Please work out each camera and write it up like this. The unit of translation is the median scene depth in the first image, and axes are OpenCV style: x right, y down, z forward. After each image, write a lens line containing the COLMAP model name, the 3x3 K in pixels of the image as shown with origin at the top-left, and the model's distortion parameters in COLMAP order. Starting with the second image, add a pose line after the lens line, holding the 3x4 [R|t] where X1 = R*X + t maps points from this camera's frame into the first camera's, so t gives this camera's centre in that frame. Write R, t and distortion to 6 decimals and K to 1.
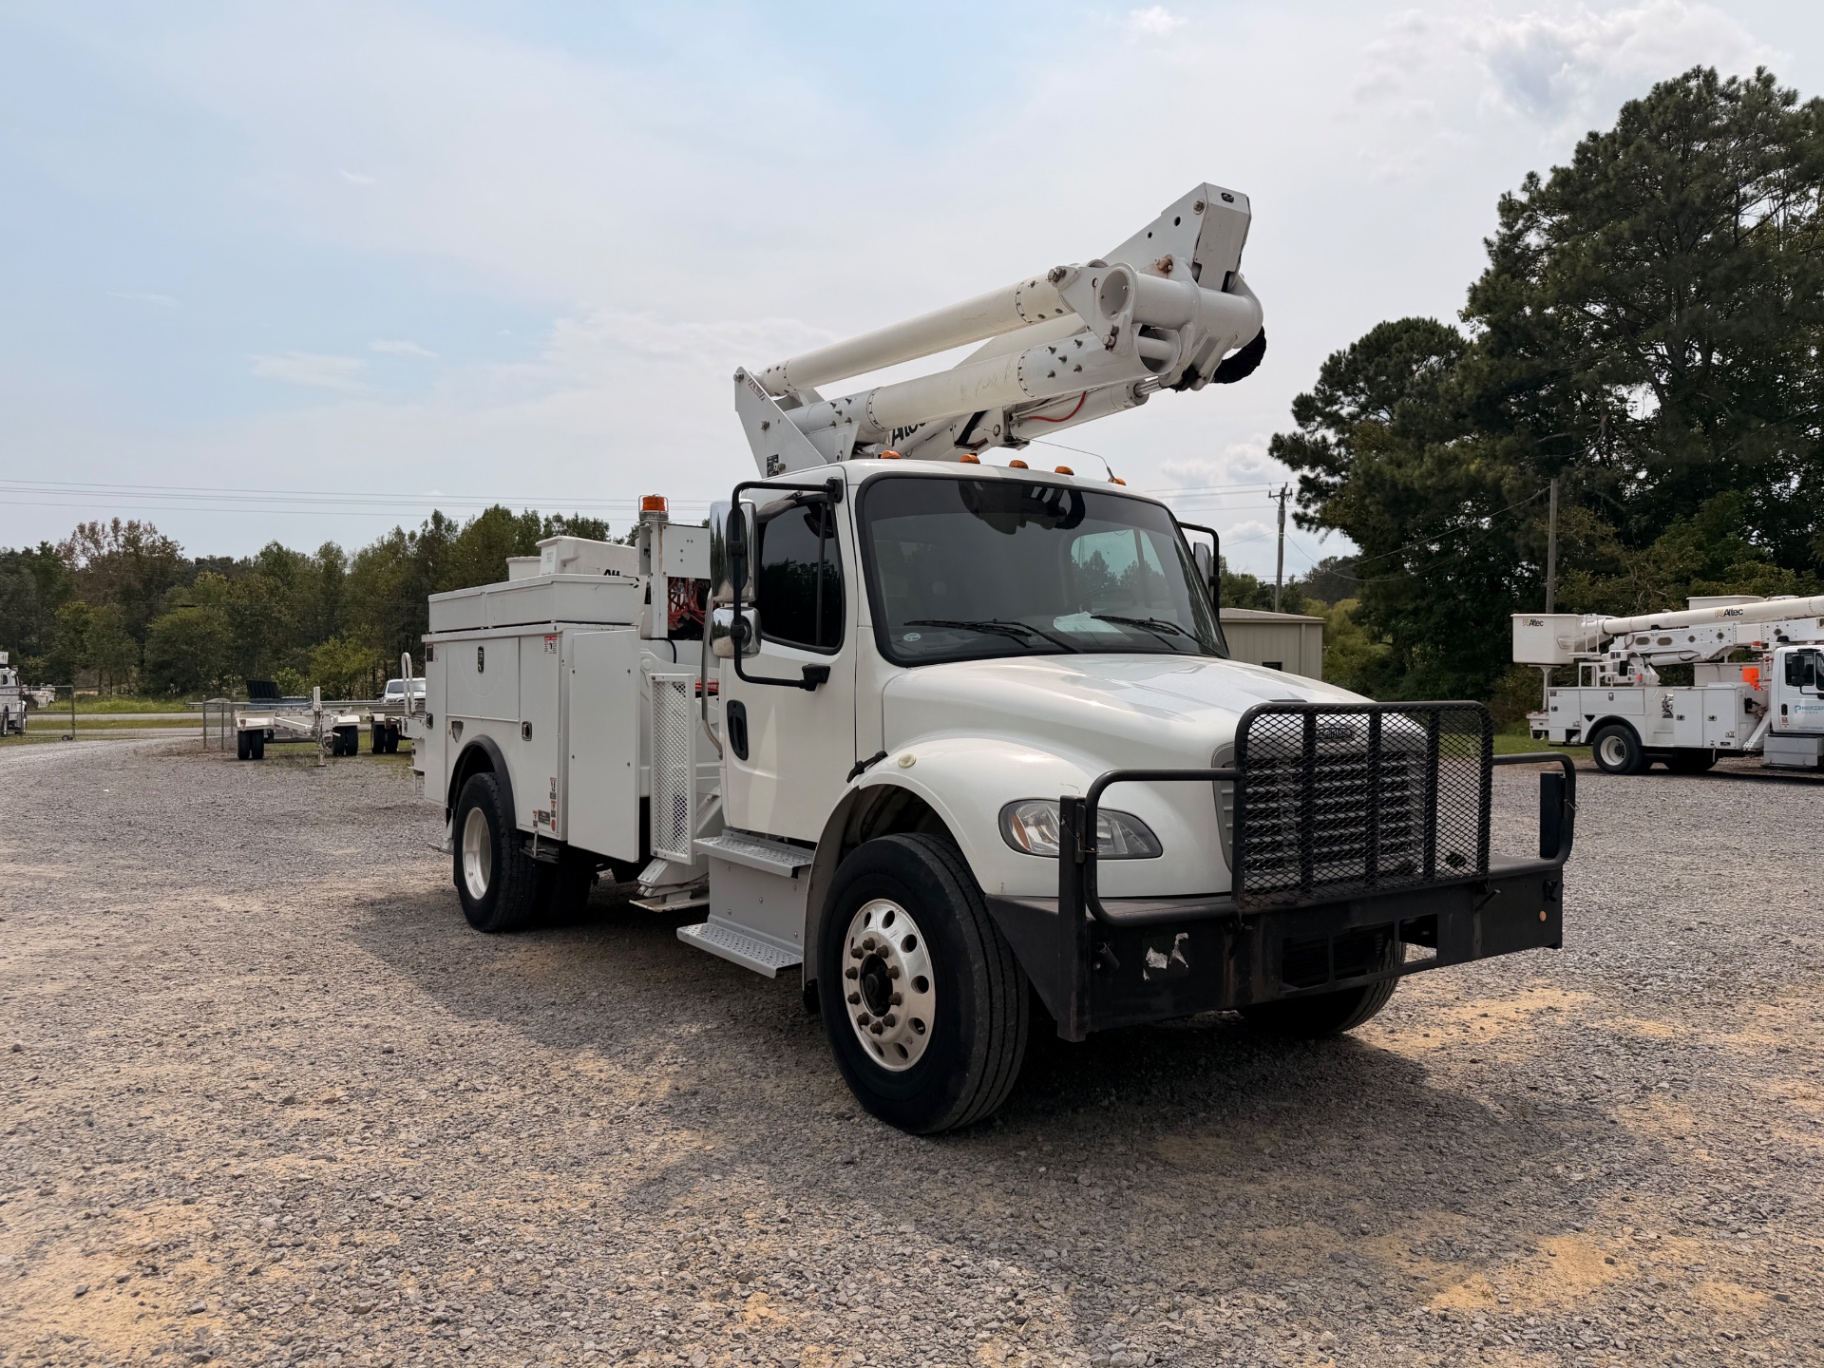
lens RADIAL K [[1287.2, 0, 937.3], [0, 1287.2, 676.7], [0, 0, 1]] dist [0.054914, -0.066084]
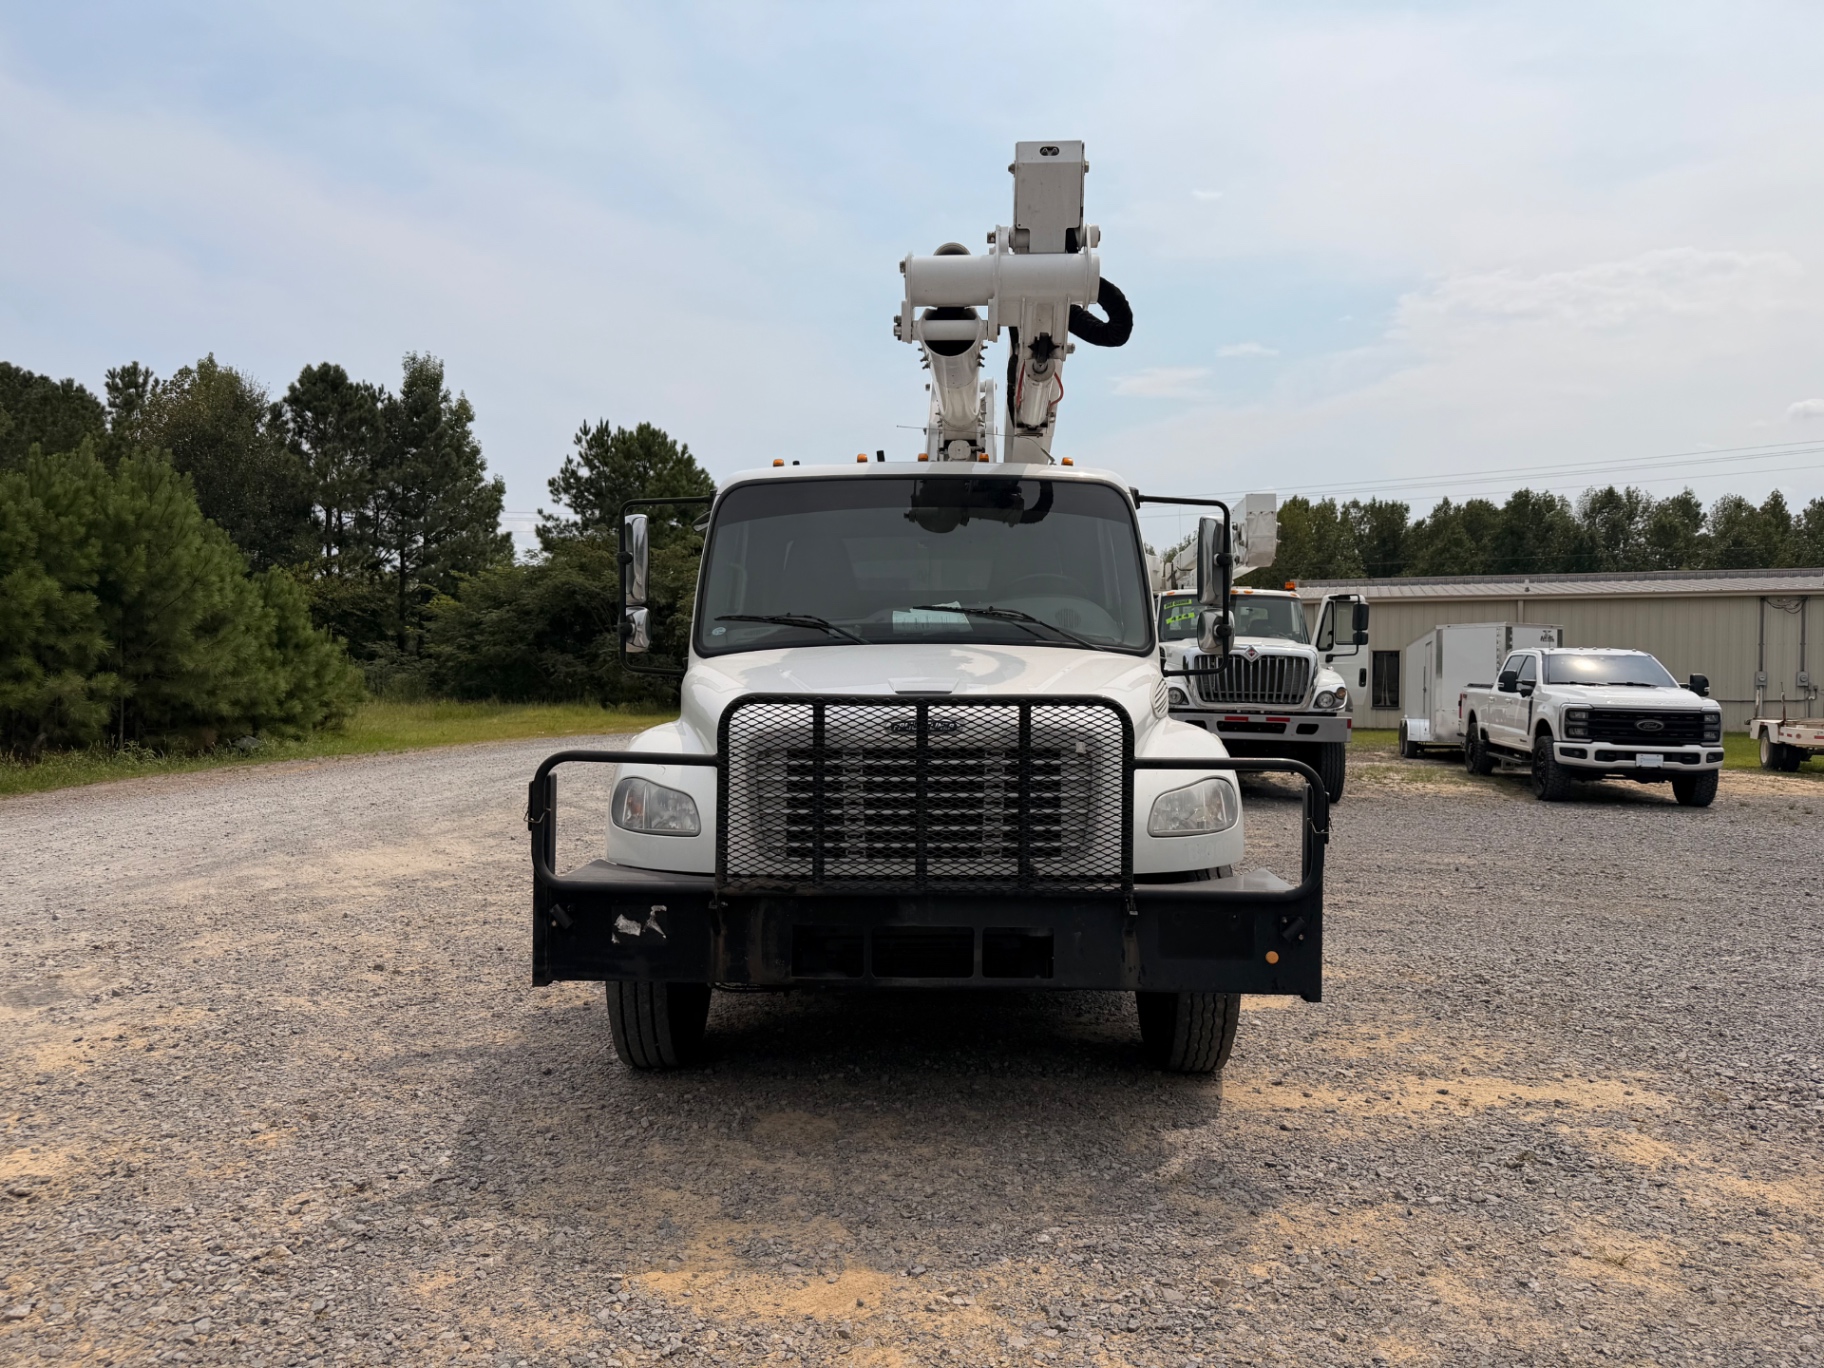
lens RADIAL K [[1281.5, 0, 911.0], [0, 1281.5, 691.6], [0, 0, 1]] dist [0.097970, -0.139240]
pose [[0.802718, 0.012333, -0.596232, 0.863336], [-0.000182, 0.999791, 0.020435, -0.001305], [0.596359, -0.016295, 0.802552, 0.231209]]
